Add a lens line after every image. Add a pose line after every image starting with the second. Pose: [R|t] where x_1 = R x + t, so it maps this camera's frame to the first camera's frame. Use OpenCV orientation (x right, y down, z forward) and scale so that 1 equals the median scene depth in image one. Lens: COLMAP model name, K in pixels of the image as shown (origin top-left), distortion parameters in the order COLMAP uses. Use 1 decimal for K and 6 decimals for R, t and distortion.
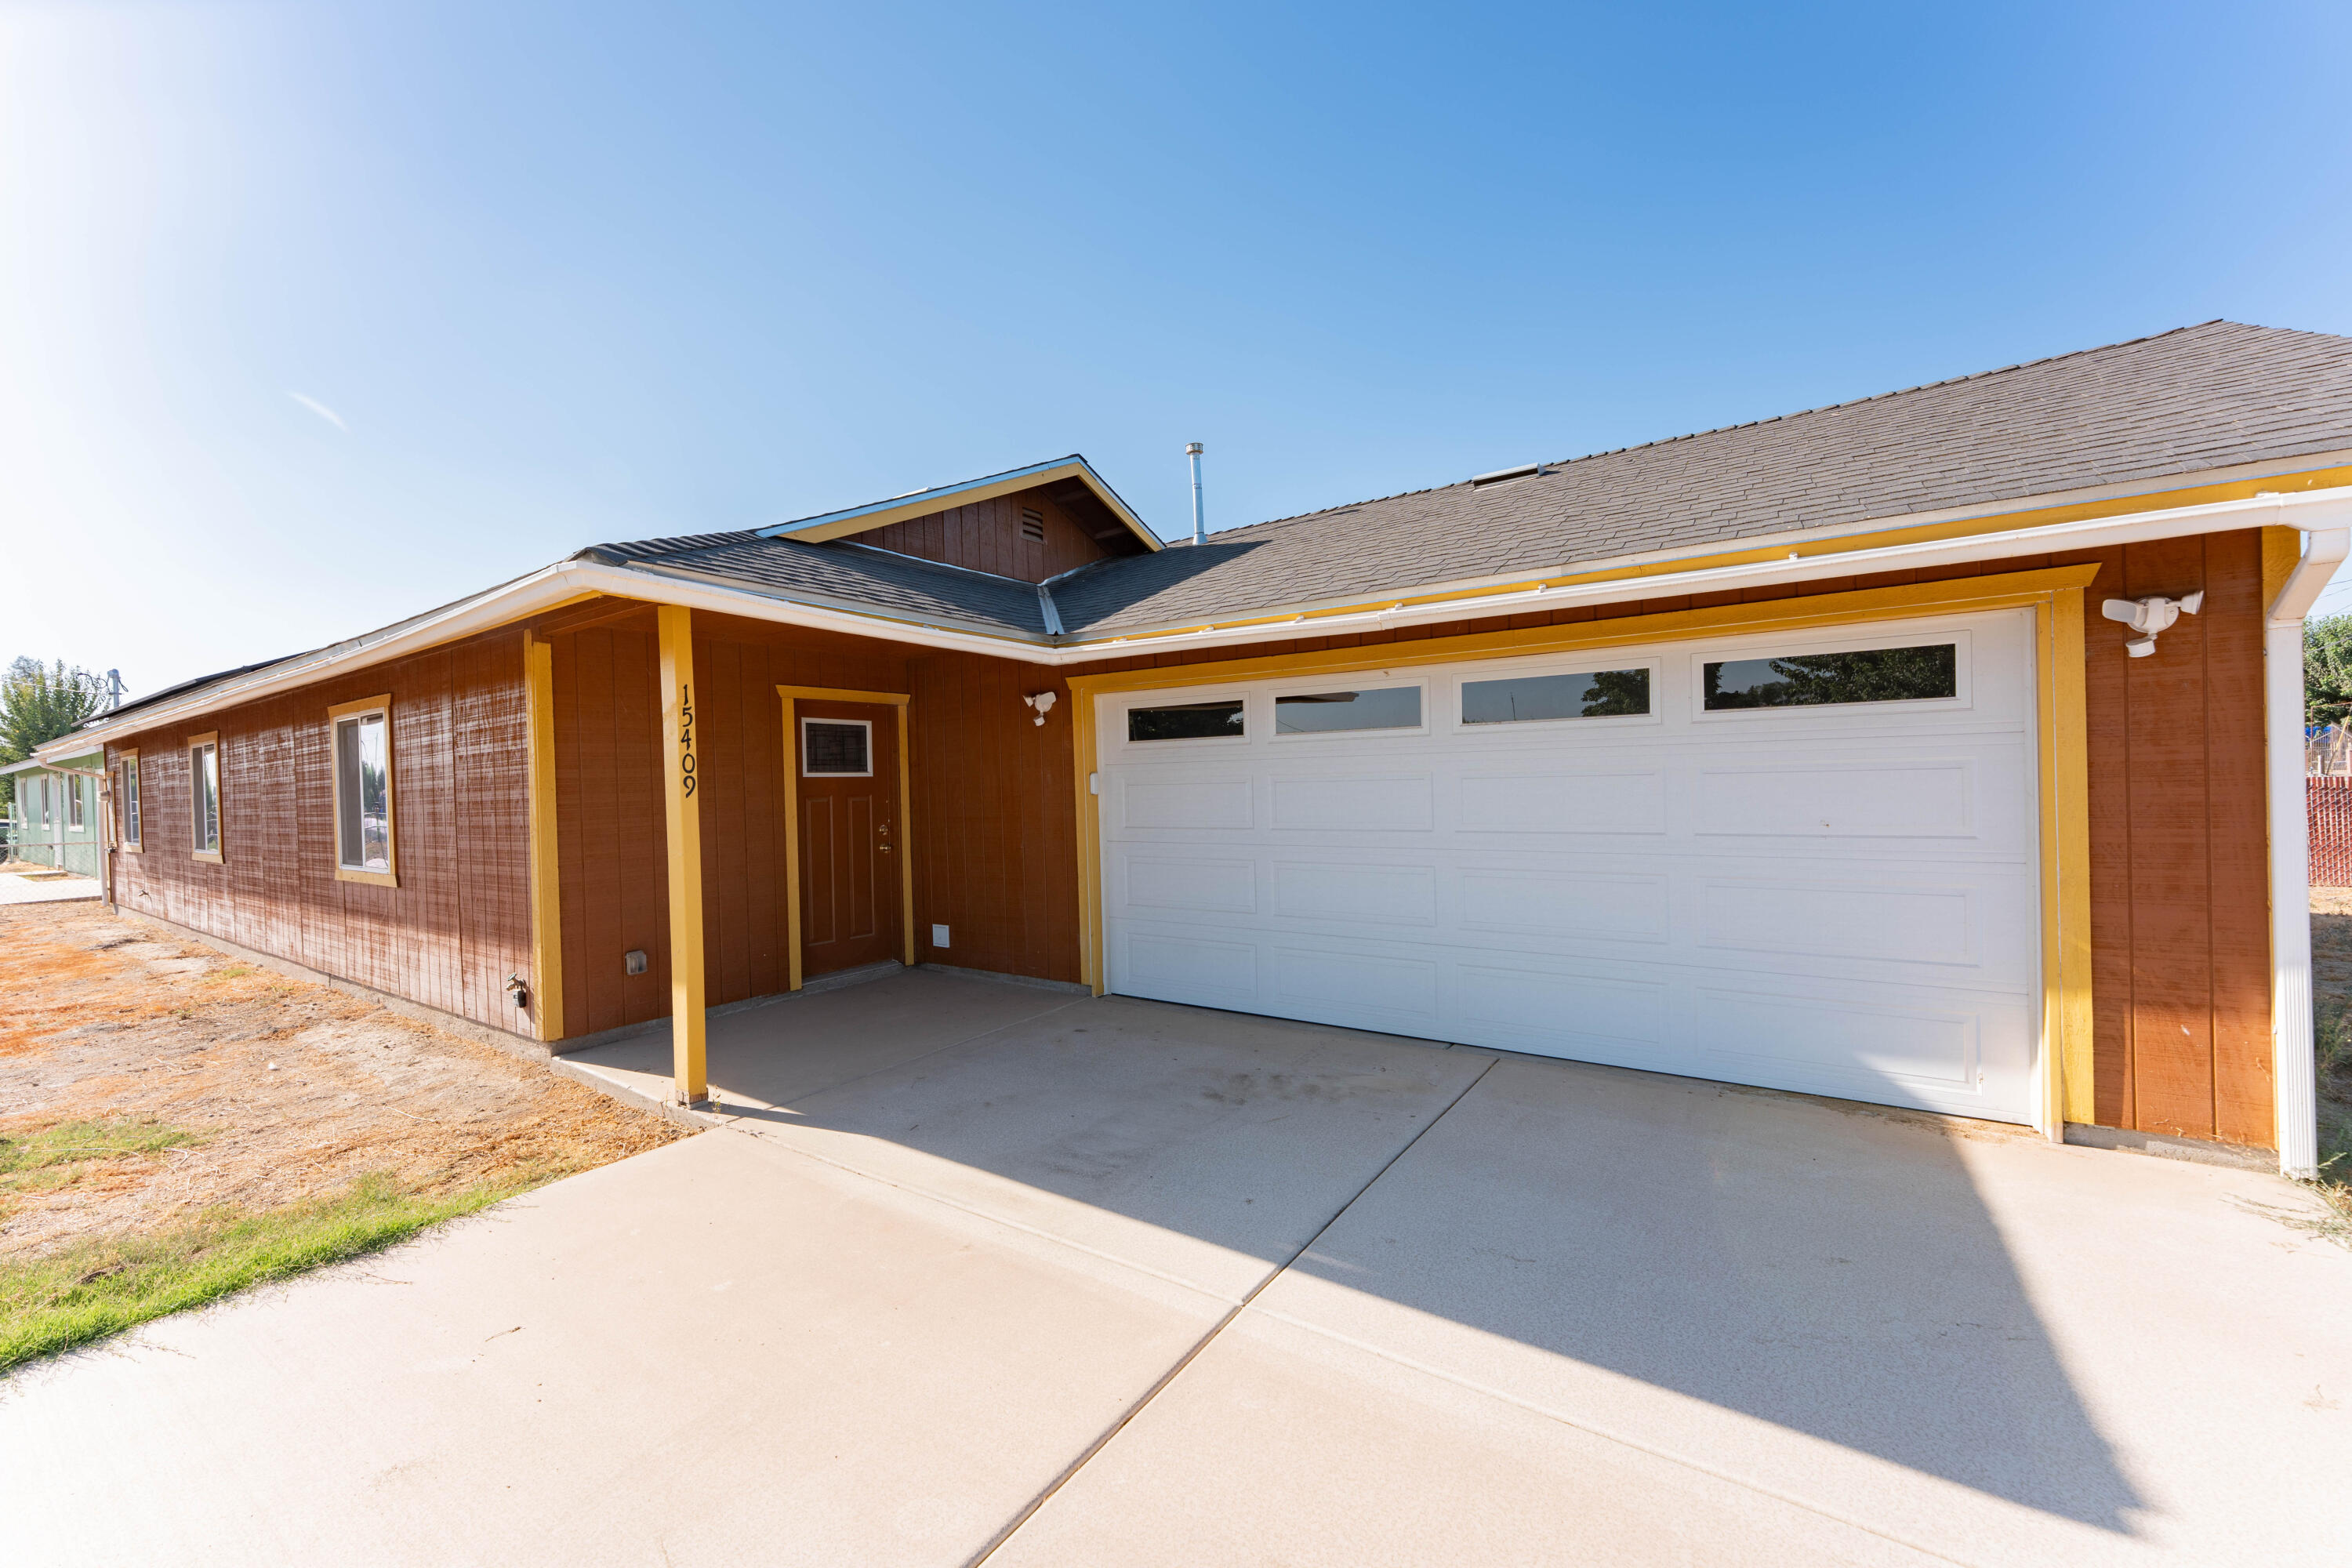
lens RADIAL K [[923.7, 0, 1164.4], [0, 923.7, 787.9], [0, 0, 1]] dist [-0.000436, -0.000090]
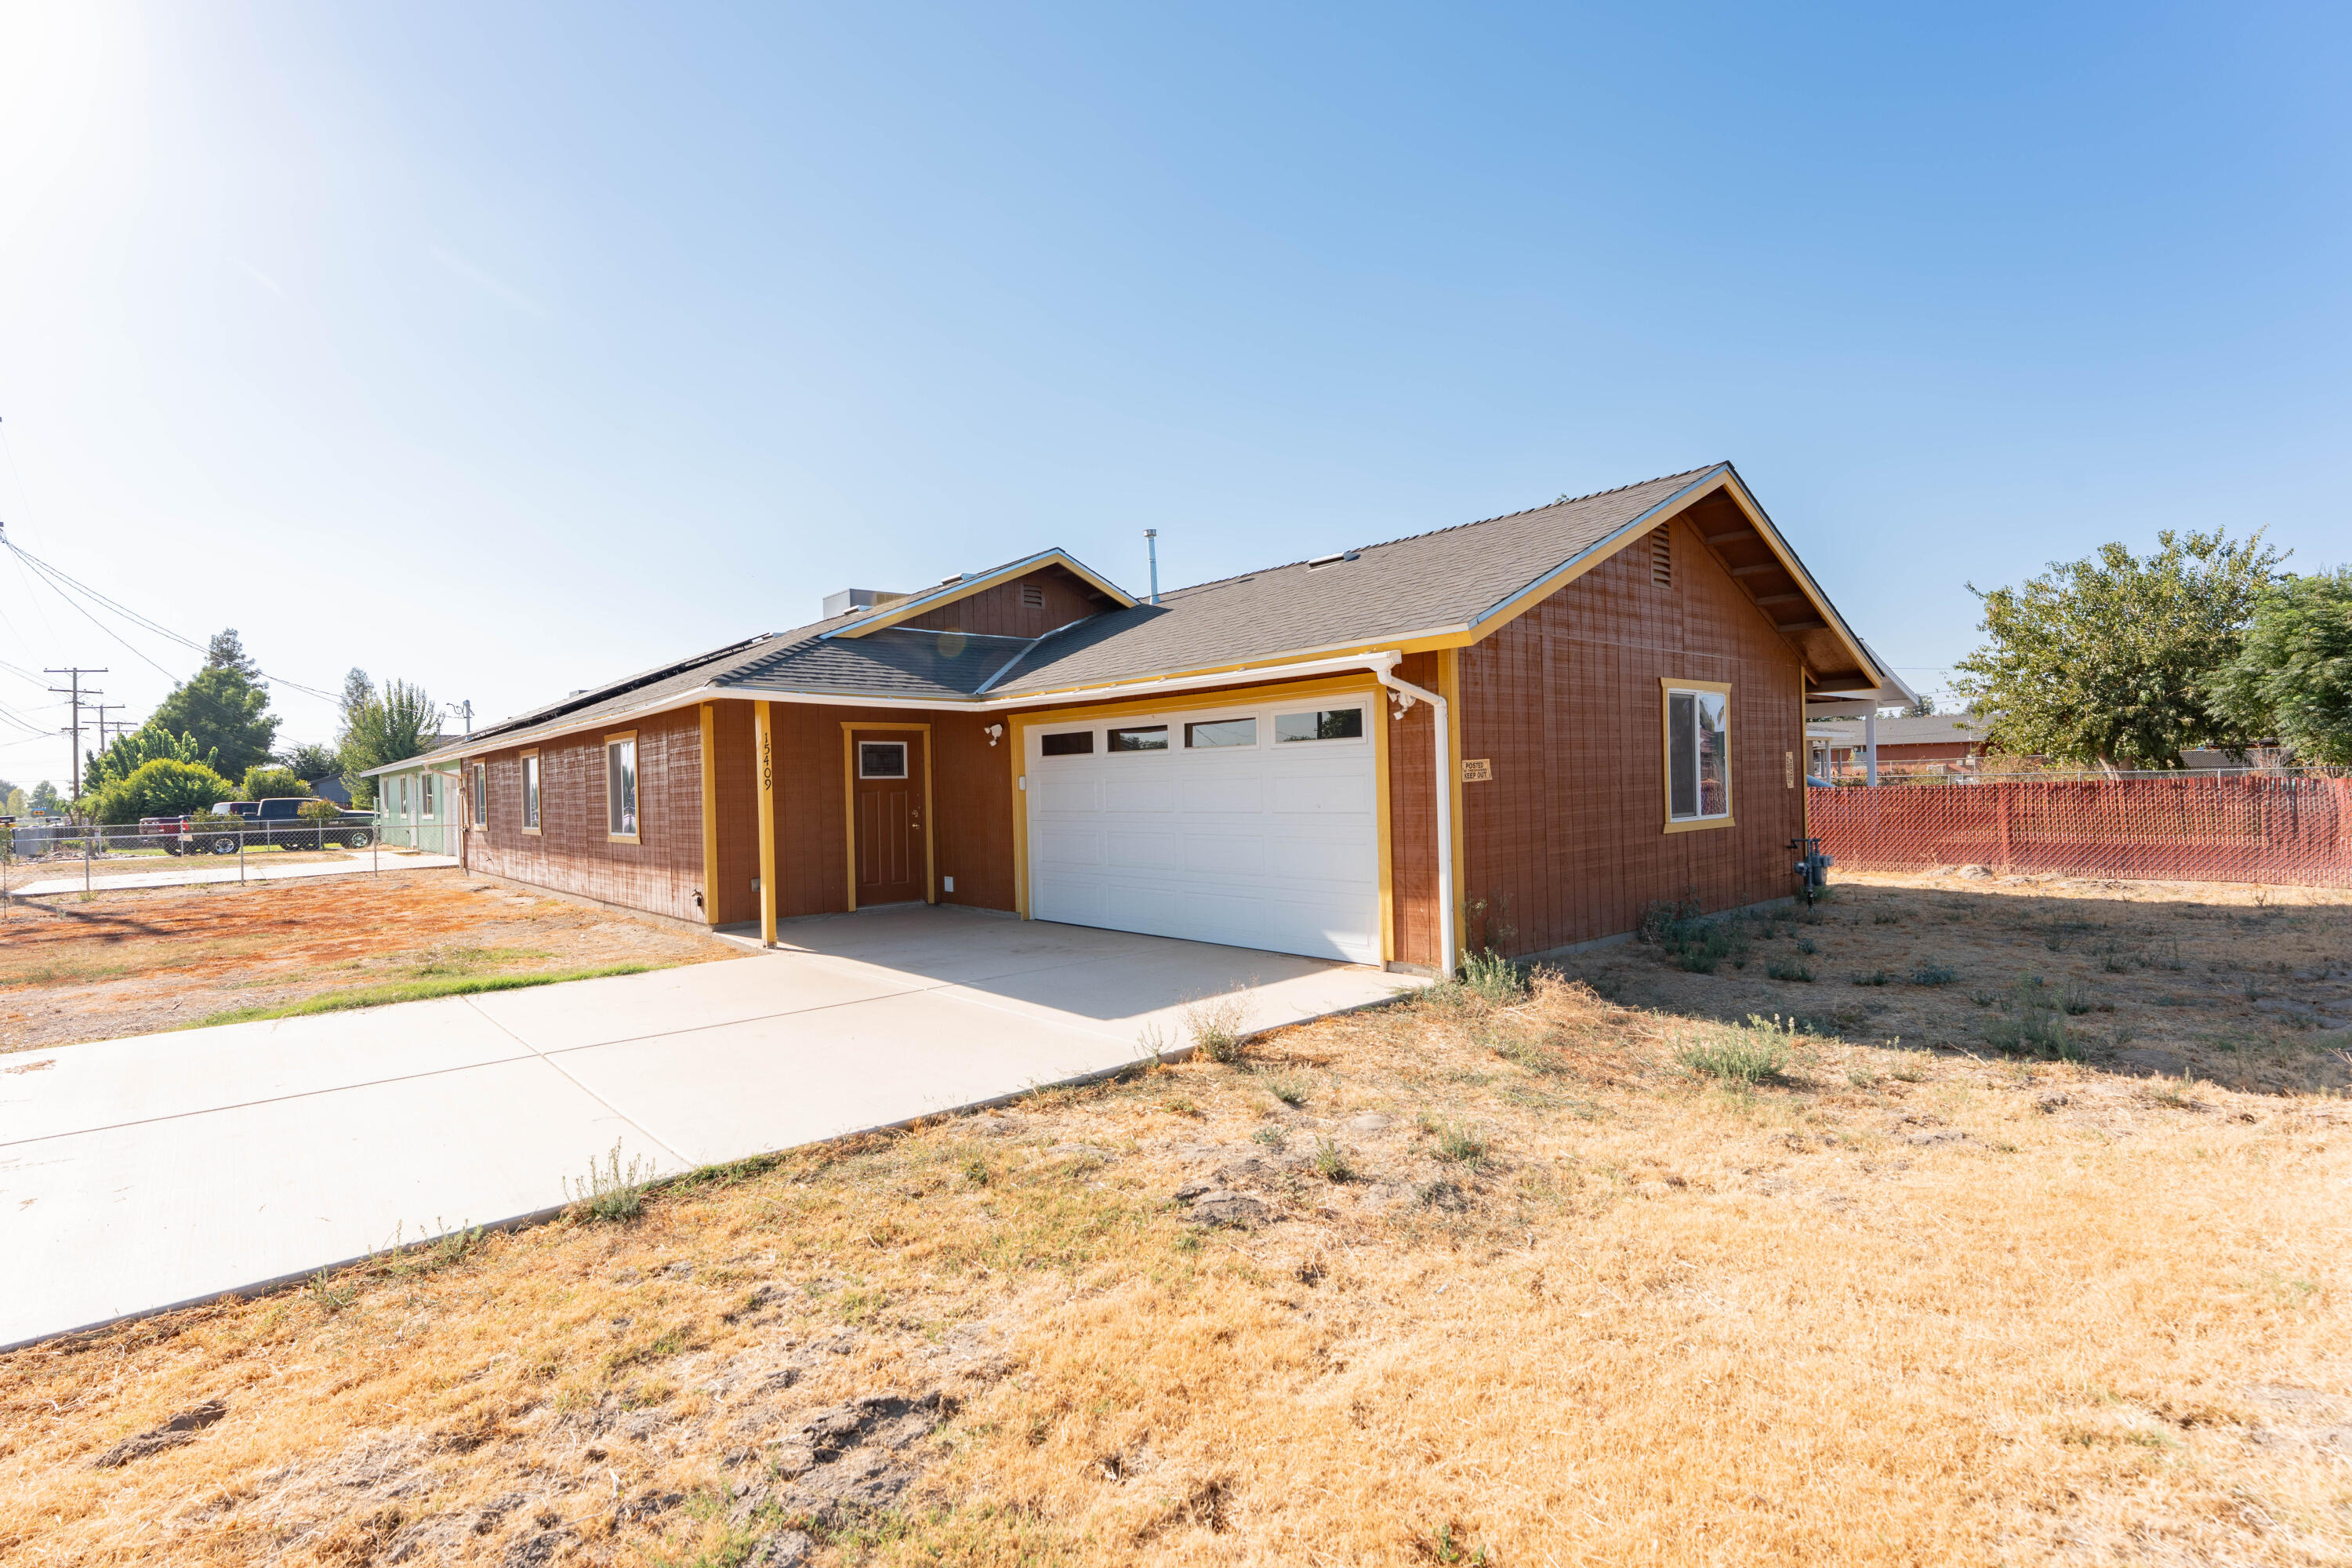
lens RADIAL K [[1088.9, 0, 1176.0], [0, 1088.9, 784.0], [0, 0, 1]] dist [-0.011176, -0.000152]
pose [[0.972554, 0.000741, -0.232676, 0.601161], [-0.001279, 0.999997, -0.002162, 0.000637], [0.232673, 0.002401, 0.972552, -0.724394]]
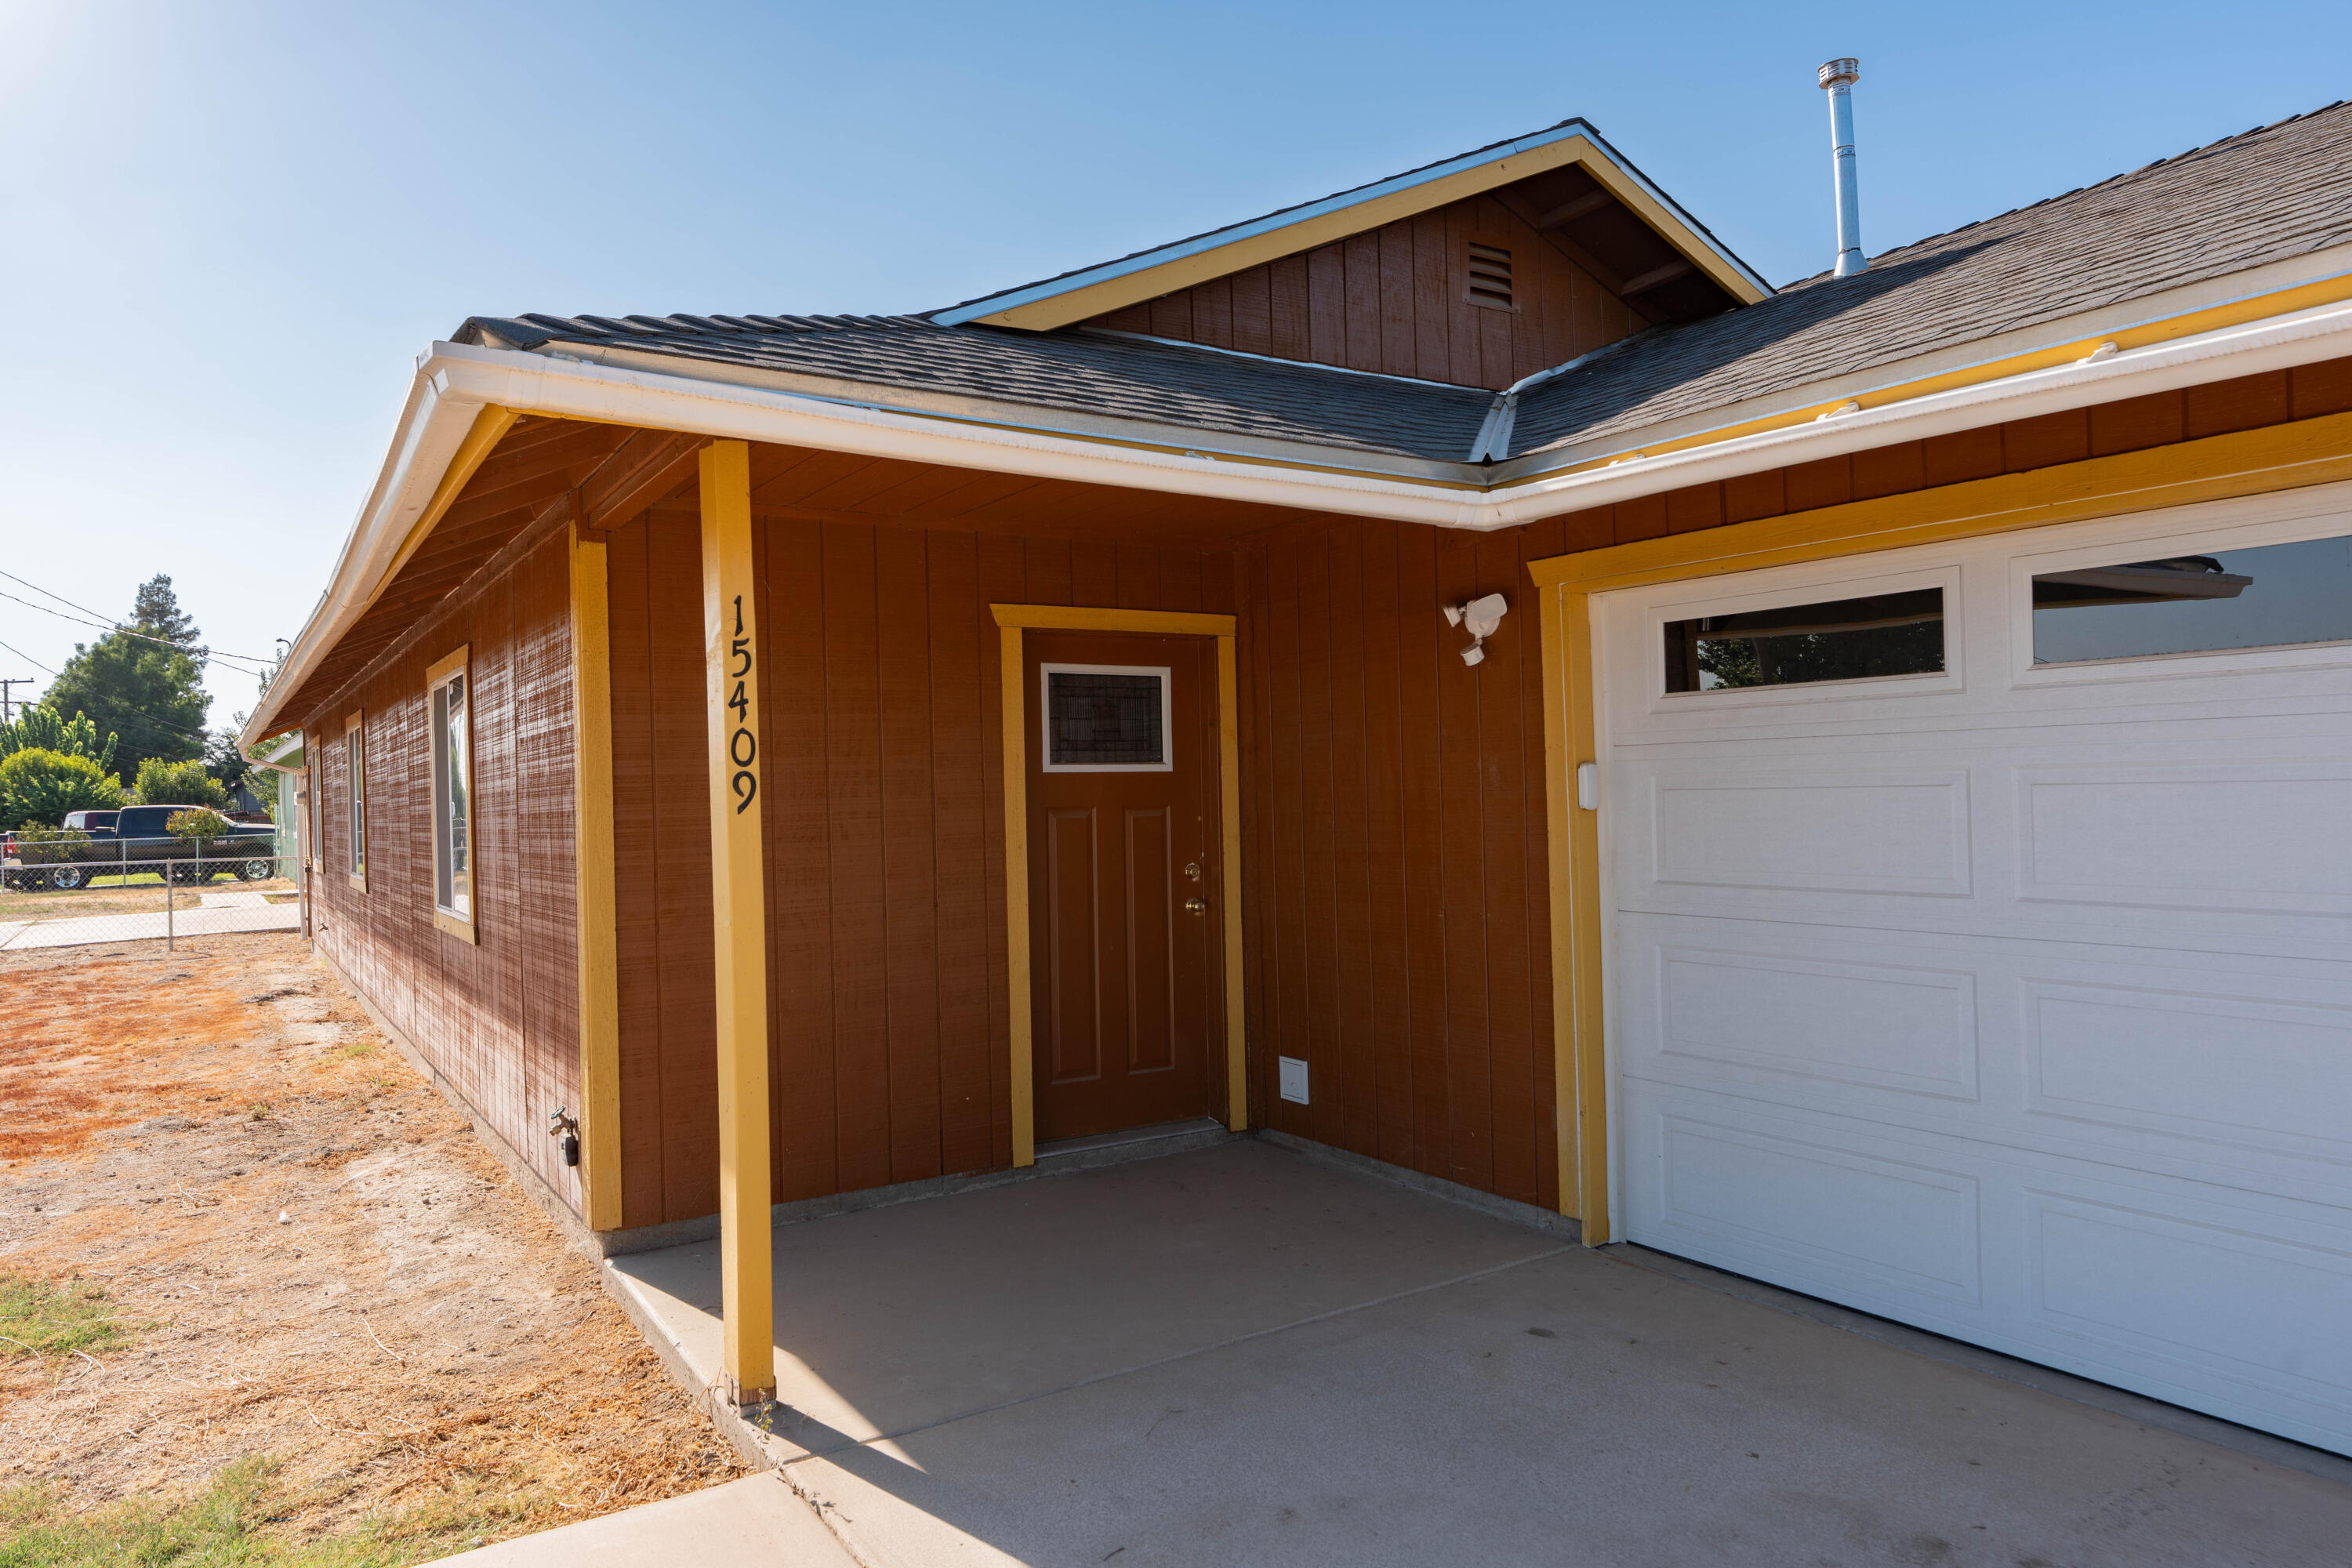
lens RADIAL K [[1532.3, 0, 1176.0], [0, 1532.3, 784.0], [0, 0, 1]] dist [0.000102, -0.000064]
pose [[0.924311, 0.001452, -0.381638, 0.026475], [-0.002557, 0.999994, -0.002388, -0.003245], [0.381632, 0.003183, 0.924309, 0.208093]]
